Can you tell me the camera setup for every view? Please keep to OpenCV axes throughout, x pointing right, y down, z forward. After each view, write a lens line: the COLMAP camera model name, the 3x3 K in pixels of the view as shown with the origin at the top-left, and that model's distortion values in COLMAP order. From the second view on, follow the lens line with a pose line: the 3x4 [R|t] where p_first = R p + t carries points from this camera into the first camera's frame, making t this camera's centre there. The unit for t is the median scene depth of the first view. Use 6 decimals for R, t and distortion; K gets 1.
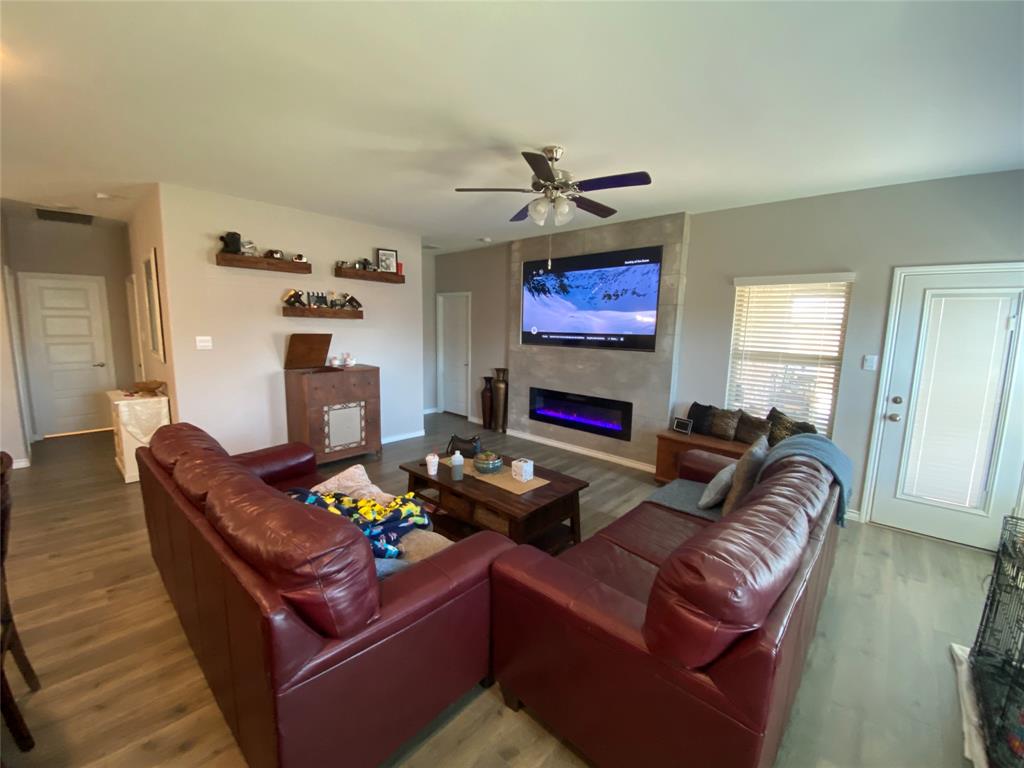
lens RADIAL K [[406.6, 0, 508.7], [0, 406.6, 385.9], [0, 0, 1]] dist [0.024359, -0.022873]
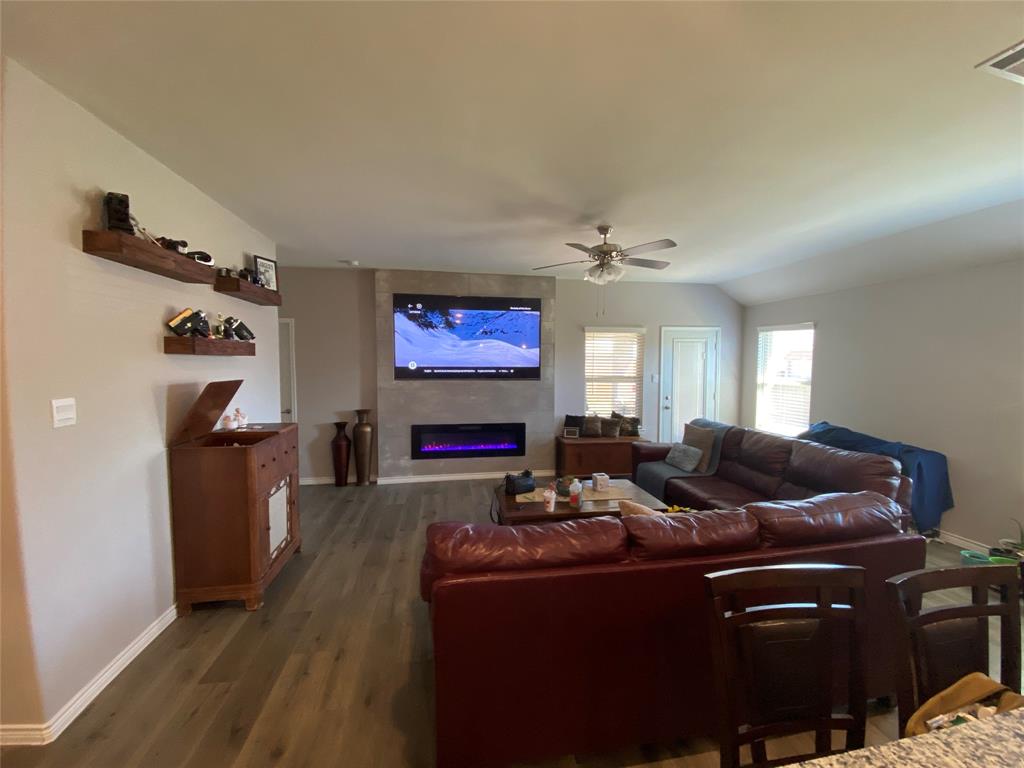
lens RADIAL K [[415.1, 0, 512.0], [0, 415.1, 384.0], [0, 0, 1]] dist [0.025858, -0.024630]
pose [[0.610893, -0.062085, 0.789275, -0.676596], [0.122634, 0.992309, -0.016862, -0.056716], [-0.782158, 0.107092, 0.613808, 0.263577]]
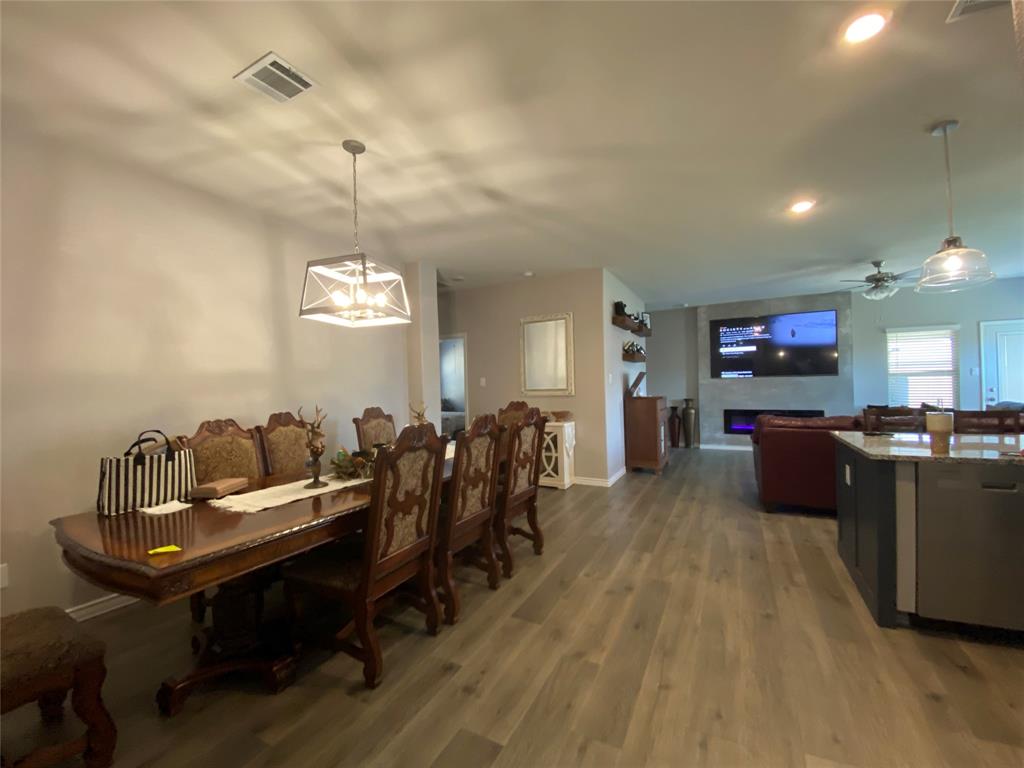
lens RADIAL K [[415.1, 0, 512.0], [0, 415.1, 384.0], [0, 0, 1]] dist [0.025858, -0.024630]
pose [[0.965419, -0.045471, 0.256707, -1.189825], [0.082116, 0.987588, -0.133888, 0.057037], [-0.247433, 0.150338, 0.957171, -0.203107]]
